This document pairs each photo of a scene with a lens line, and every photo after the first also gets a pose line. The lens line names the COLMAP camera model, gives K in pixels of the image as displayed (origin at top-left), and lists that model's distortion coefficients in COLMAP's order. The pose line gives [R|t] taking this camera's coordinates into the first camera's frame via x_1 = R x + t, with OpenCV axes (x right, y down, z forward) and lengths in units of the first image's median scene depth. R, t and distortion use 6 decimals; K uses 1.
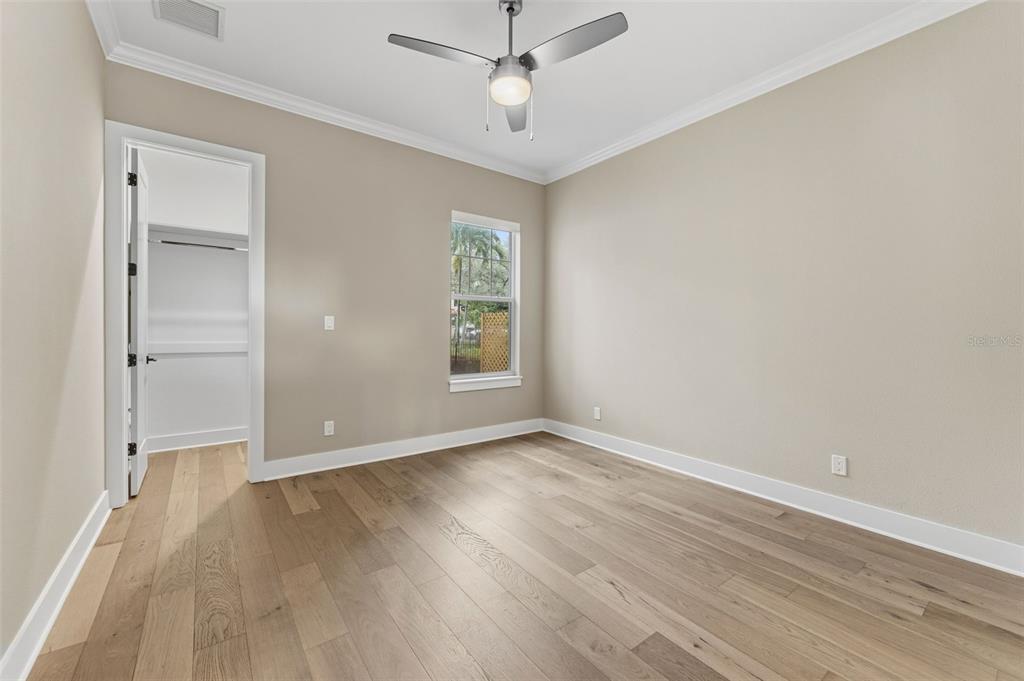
lens RADIAL K [[411.4, 0, 510.4], [0, 411.4, 333.4], [0, 0, 1]] dist [-0.000301, -0.000326]
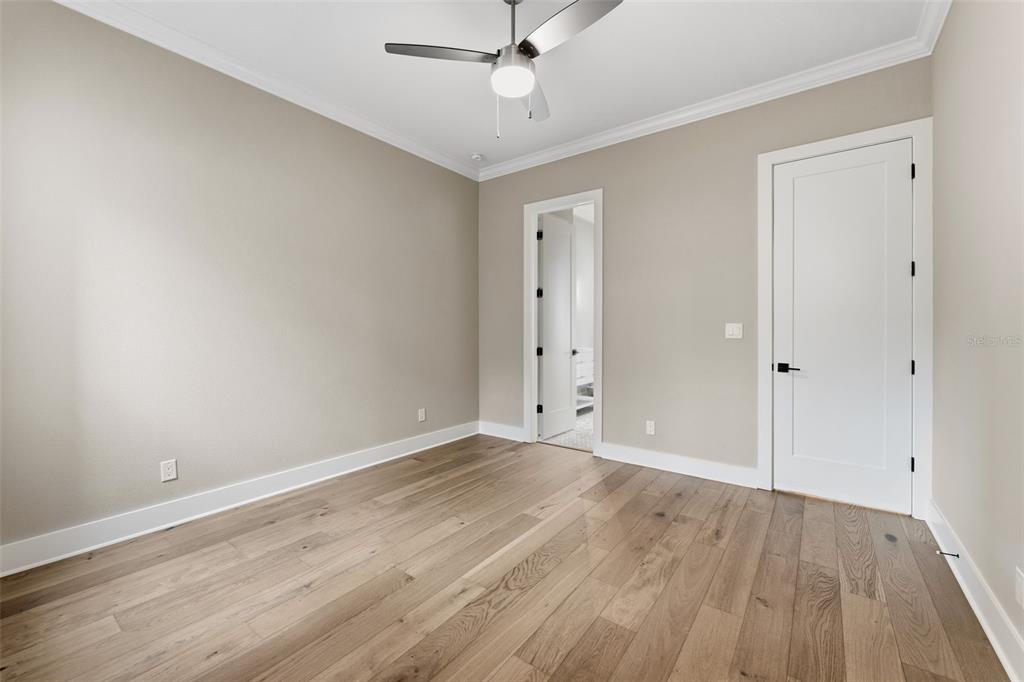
lens RADIAL K [[411.4, 0, 510.4], [0, 411.4, 333.9], [0, 0, 1]] dist [-0.000301, -0.000326]
pose [[-0.281092, -0.015868, 0.959550, -0.778097], [0.005453, 0.999821, 0.018131, -0.018105], [-0.959665, 0.010328, -0.280955, 1.074036]]
